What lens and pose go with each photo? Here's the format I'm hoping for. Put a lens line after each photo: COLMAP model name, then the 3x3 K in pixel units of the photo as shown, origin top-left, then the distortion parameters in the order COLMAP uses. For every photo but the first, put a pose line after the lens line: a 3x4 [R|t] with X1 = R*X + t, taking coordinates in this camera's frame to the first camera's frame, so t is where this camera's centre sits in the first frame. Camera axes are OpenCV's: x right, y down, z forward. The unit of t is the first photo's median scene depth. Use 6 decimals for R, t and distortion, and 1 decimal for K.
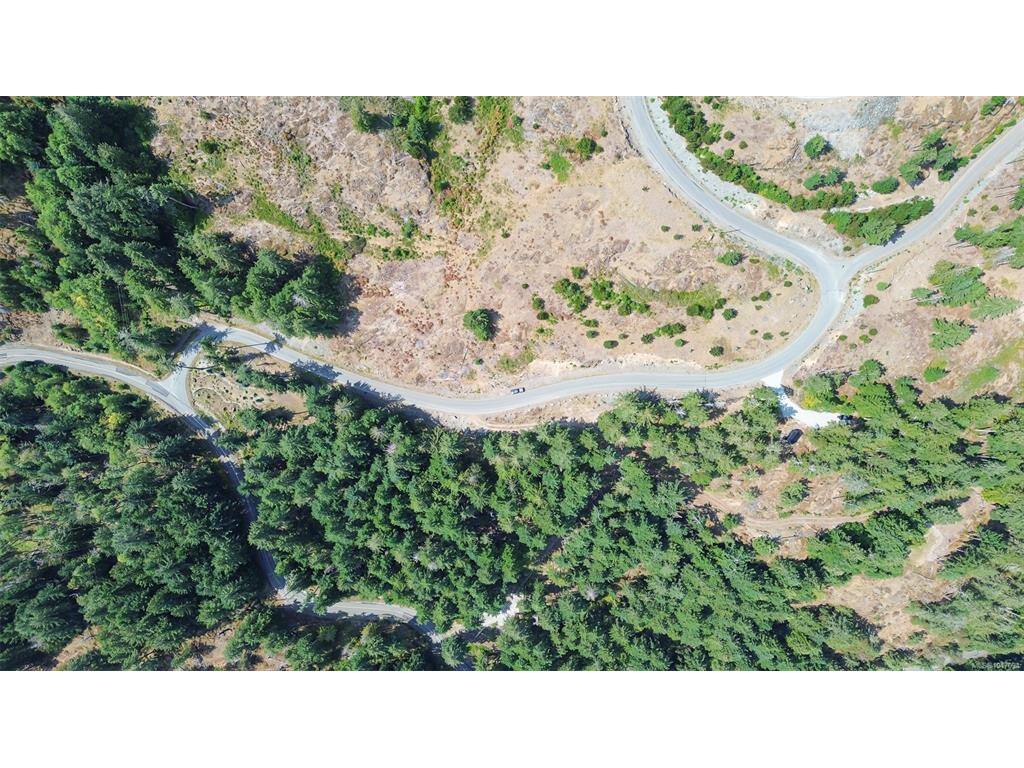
lens RADIAL K [[723.8, 0, 505.2], [0, 723.8, 401.9], [0, 0, 1]] dist [0.078102, -0.078391]
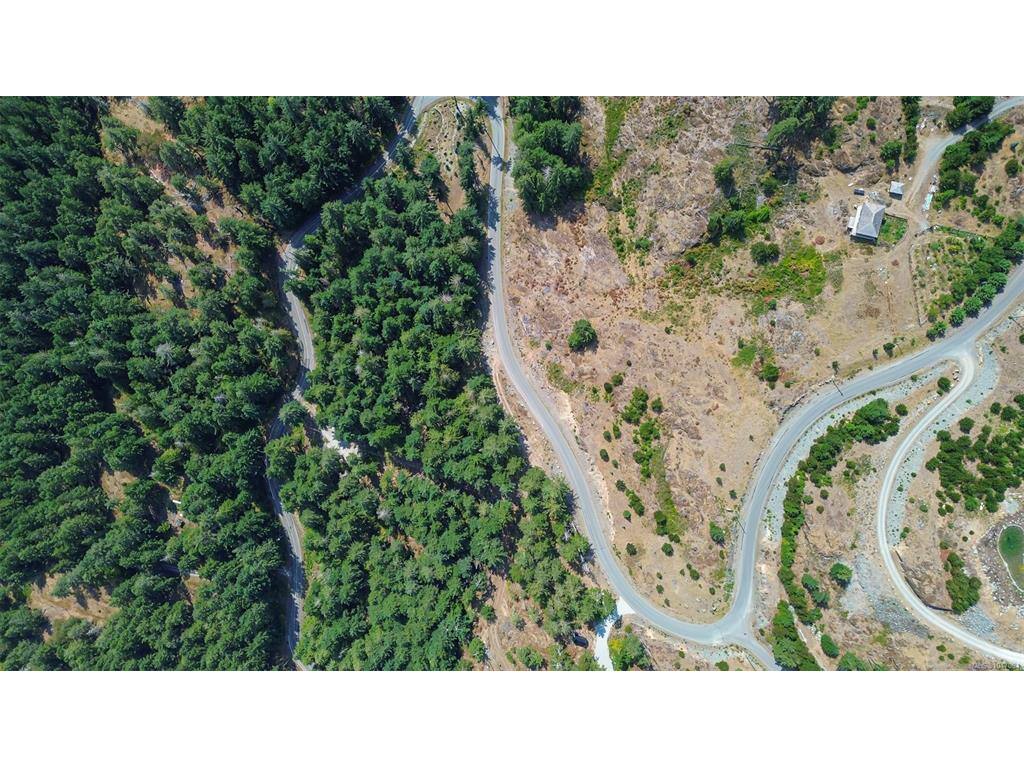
lens RADIAL K [[730.3, 0, 479.5], [0, 730.3, 385.2], [0, 0, 1]] dist [0.063919, -0.001798]
pose [[0.333283, 0.942699, -0.015540, 0.000953], [-0.941159, 0.333628, 0.053967, 0.002319], [0.056059, -0.003361, 0.998422, -0.101565]]
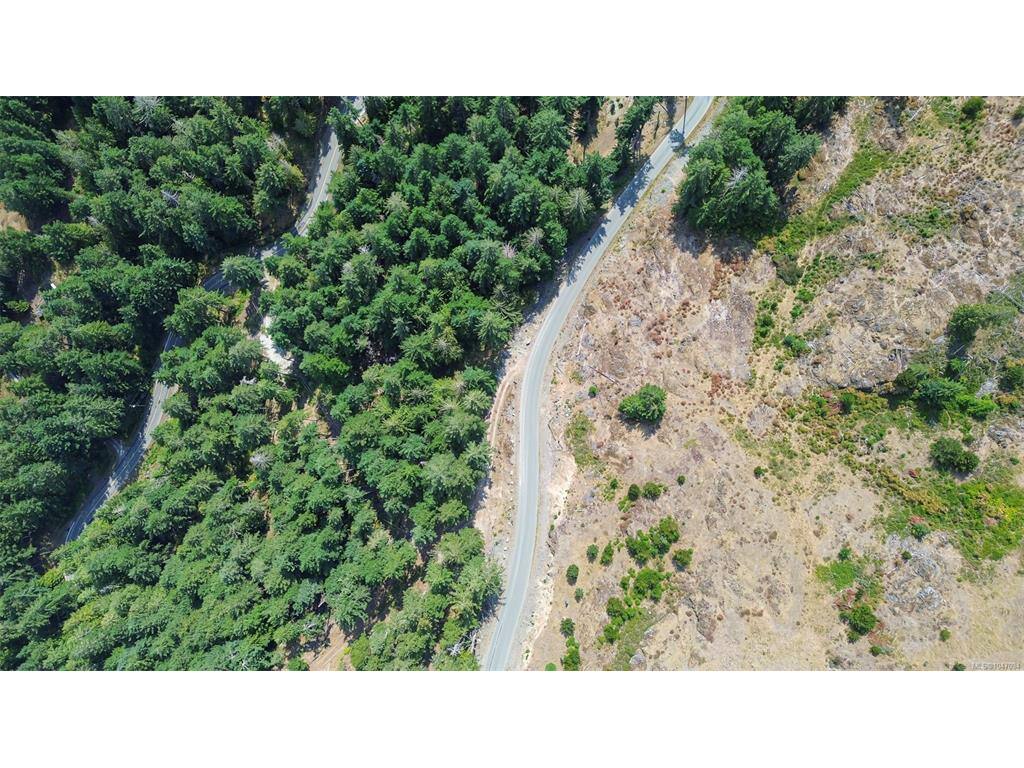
lens RADIAL K [[721.4, 0, 510.2], [0, 721.4, 384.3], [0, 0, 1]] dist [0.077605, -0.078097]
pose [[-0.253357, 0.966560, -0.039655, 0.006661], [-0.967145, -0.252194, 0.032092, 0.004922], [0.021018, 0.046483, 0.998698, 0.261415]]
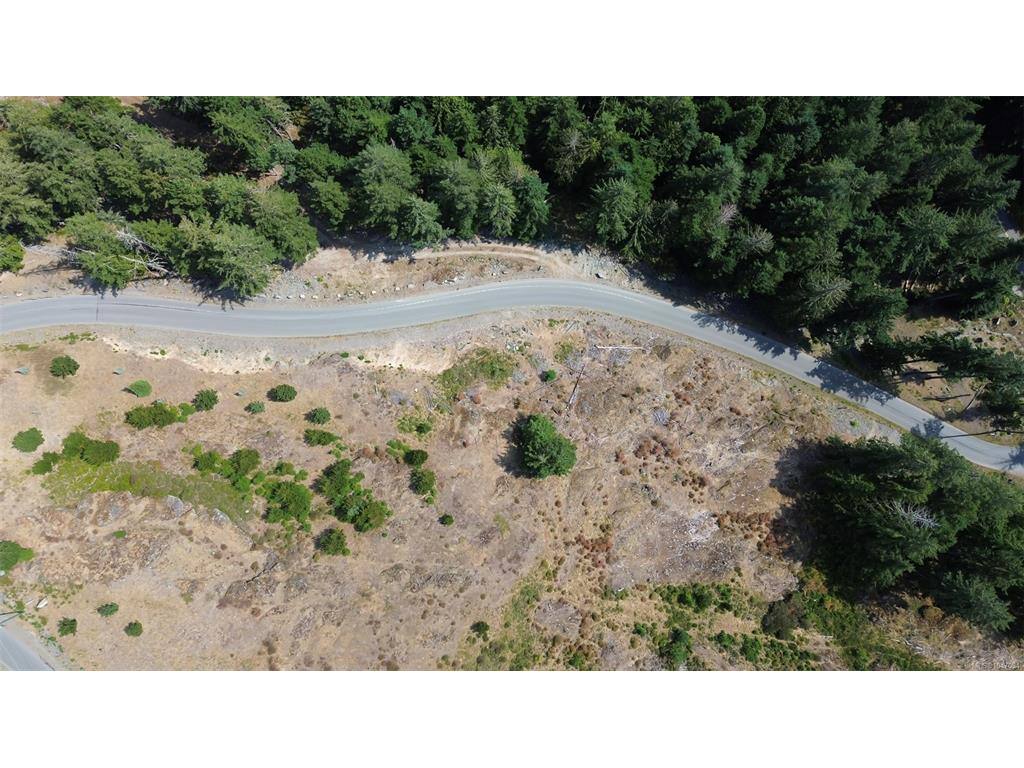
lens RADIAL K [[738.2, 0, 509.0], [0, 738.2, 385.9], [0, 0, 1]] dist [0.071441, -0.068910]
pose [[-0.998547, -0.049724, 0.020765, -0.019716], [0.049838, -0.998745, 0.004979, -0.066472], [0.020491, 0.006007, 0.999772, 0.478155]]
